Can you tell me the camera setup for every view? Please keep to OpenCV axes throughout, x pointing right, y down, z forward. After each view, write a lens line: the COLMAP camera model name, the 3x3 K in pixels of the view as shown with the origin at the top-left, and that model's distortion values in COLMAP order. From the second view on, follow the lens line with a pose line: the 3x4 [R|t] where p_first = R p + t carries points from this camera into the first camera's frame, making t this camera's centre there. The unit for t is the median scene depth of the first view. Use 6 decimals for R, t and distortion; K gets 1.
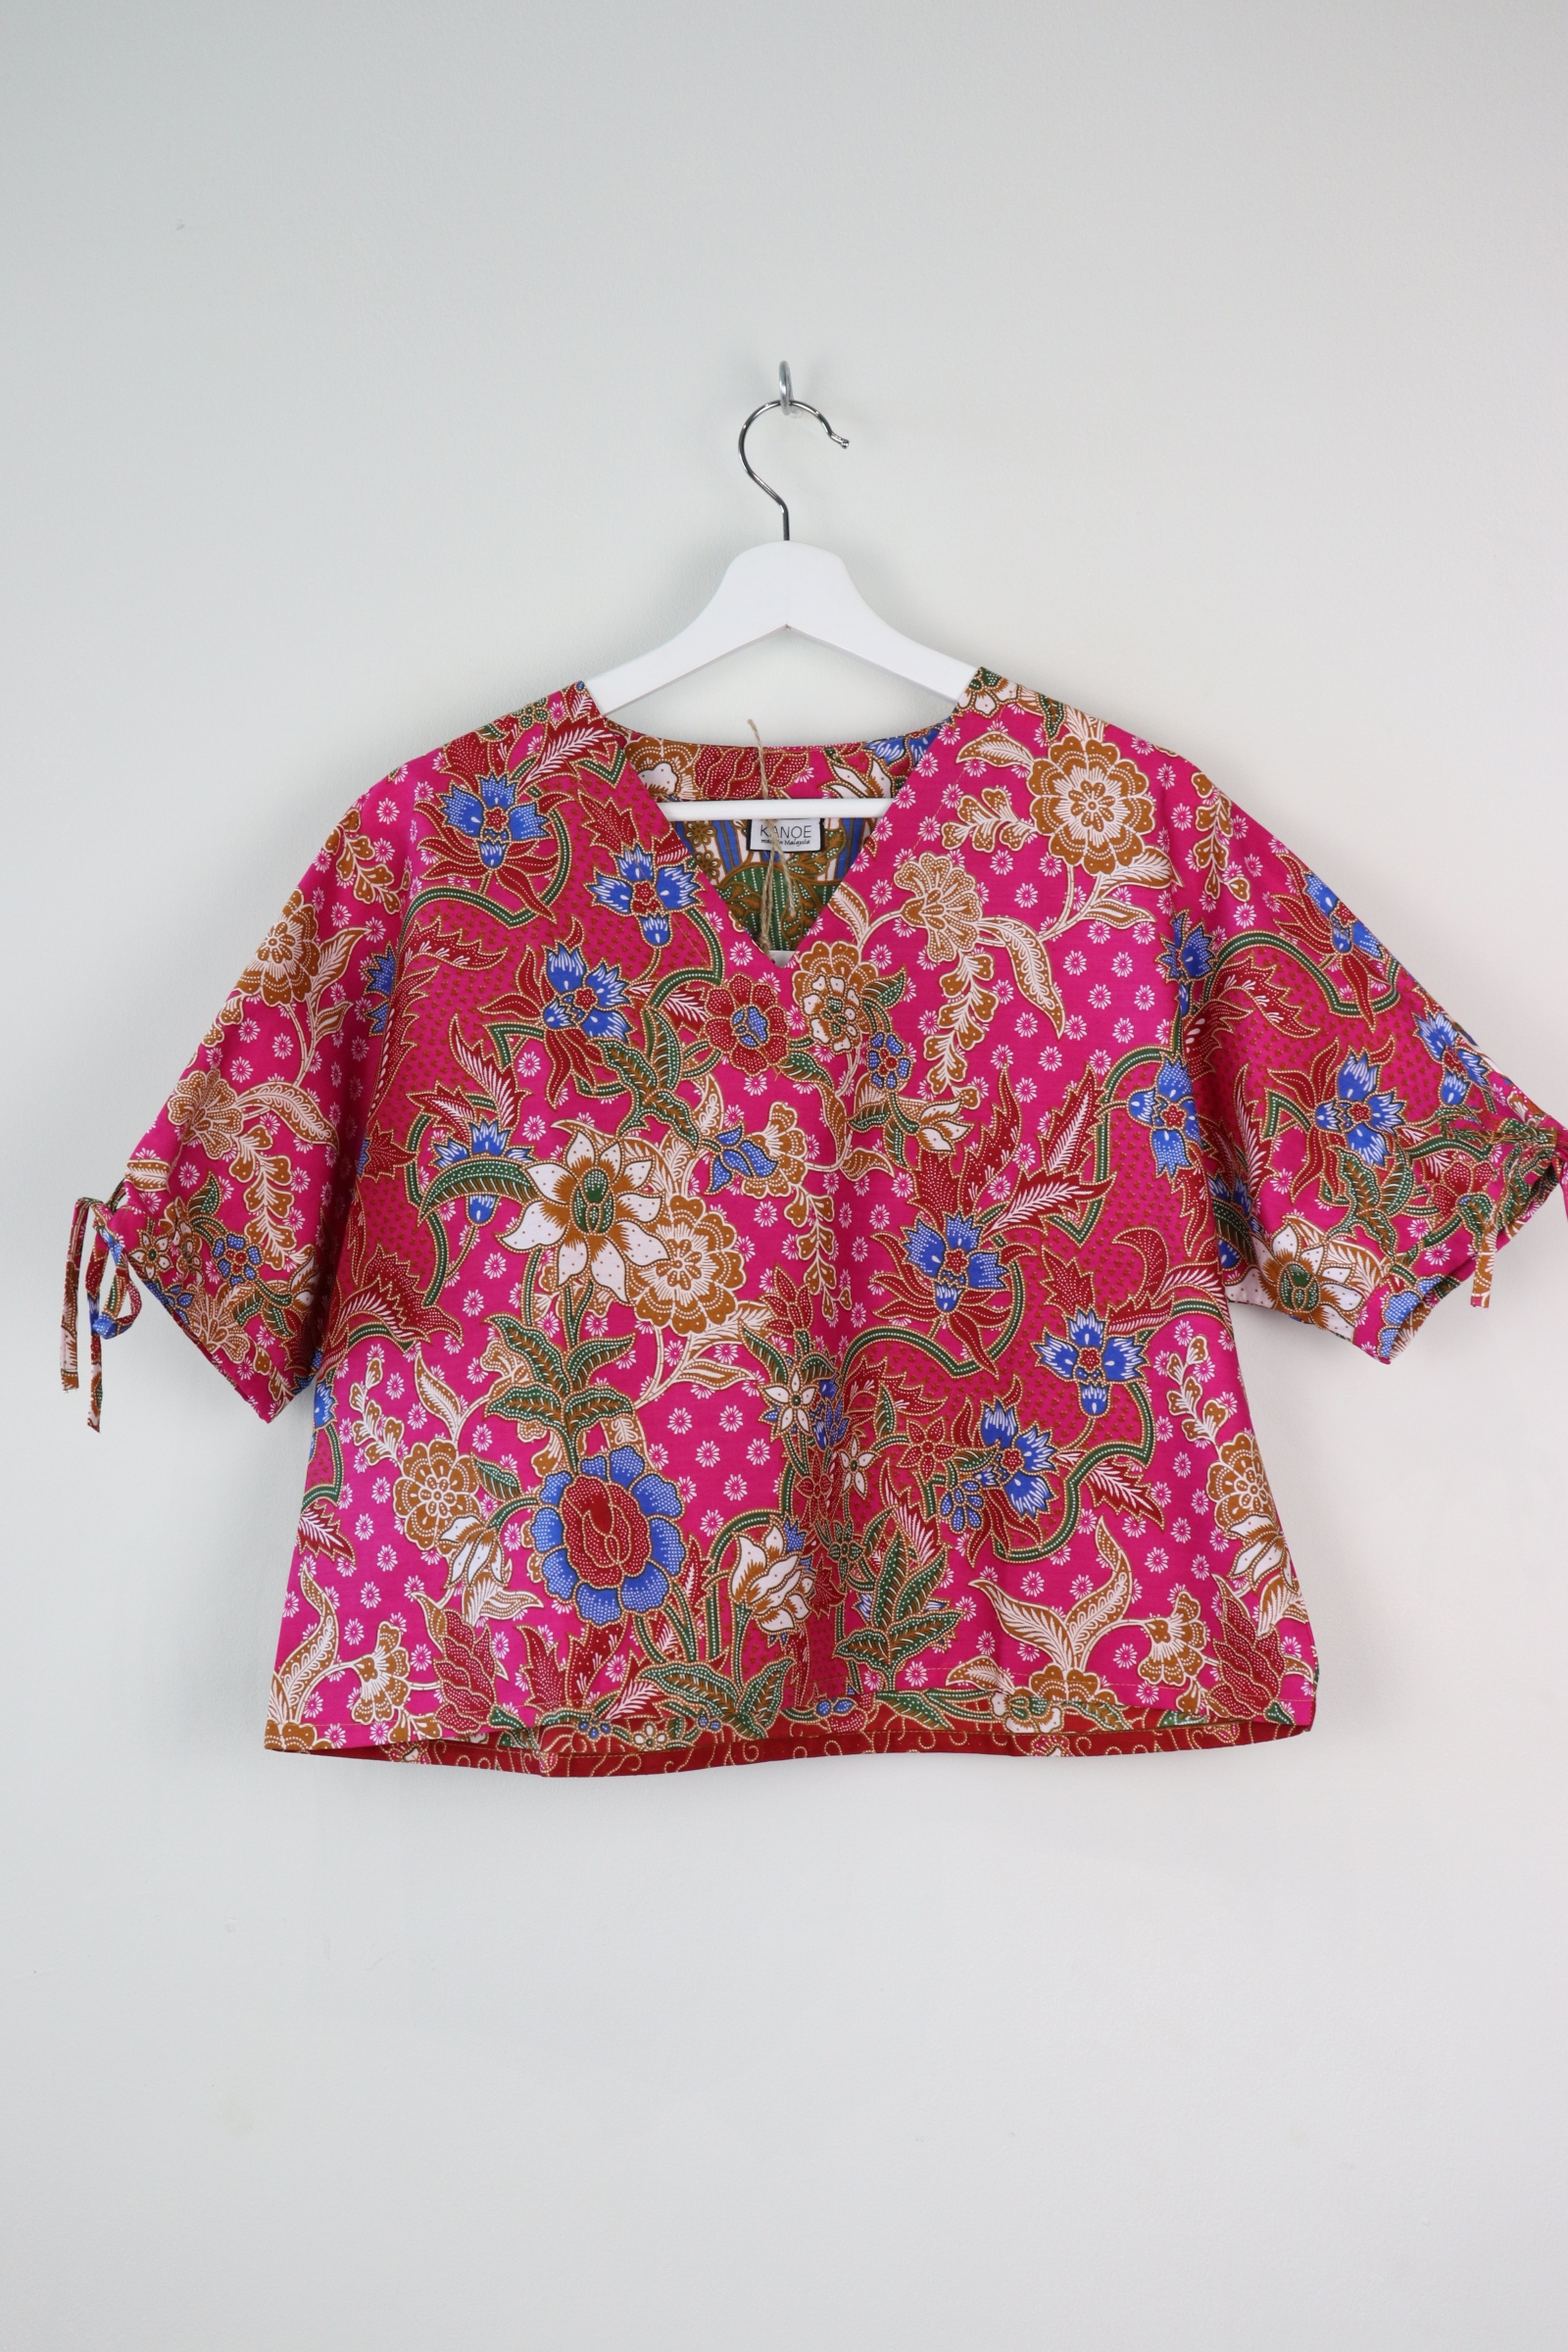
lens RADIAL K [[2667.0, 0, 834.6], [0, 2667.0, 1190.1], [0, 0, 1]] dist [0.014087, 0.000000]
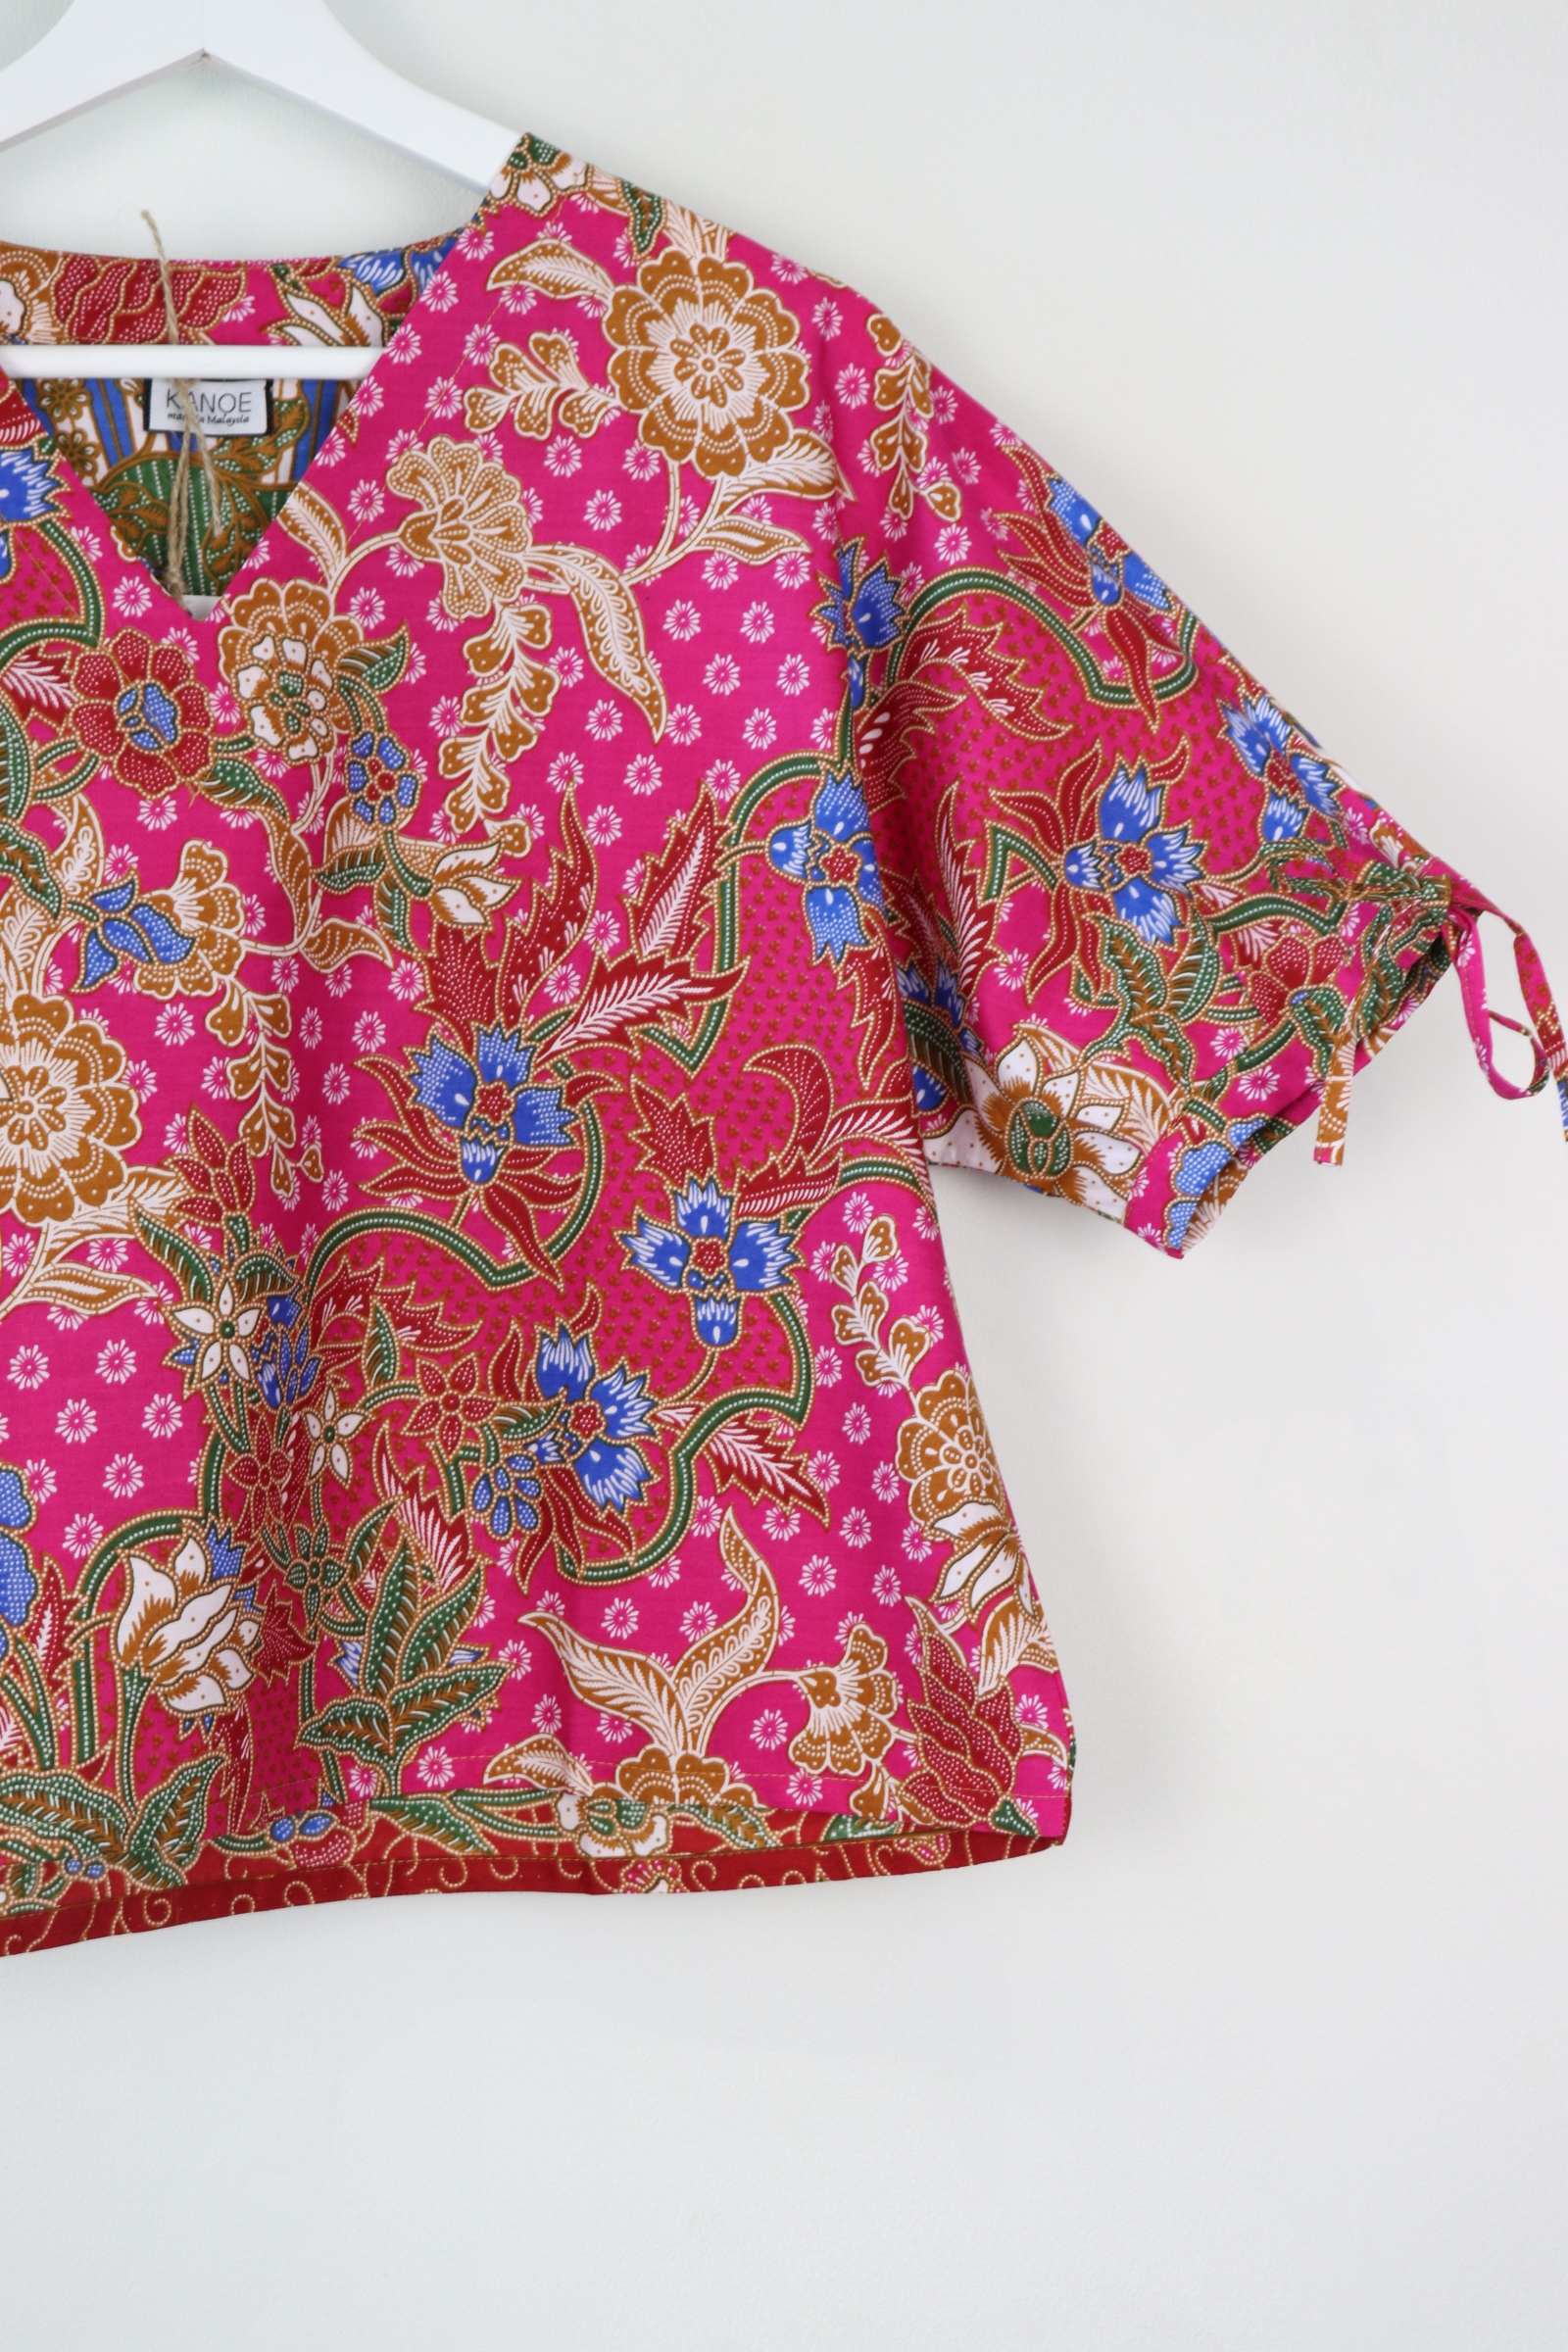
lens RADIAL K [[3253.6, 0, 796.9], [0, 3253.6, 1167.5], [0, 0, 1]] dist [0.147990, 0.000000]
pose [[0.994175, -0.007861, 0.107495, 0.034211], [0.005413, 0.999720, 0.023049, 0.024854], [-0.107646, -0.022333, 0.993938, 0.240451]]
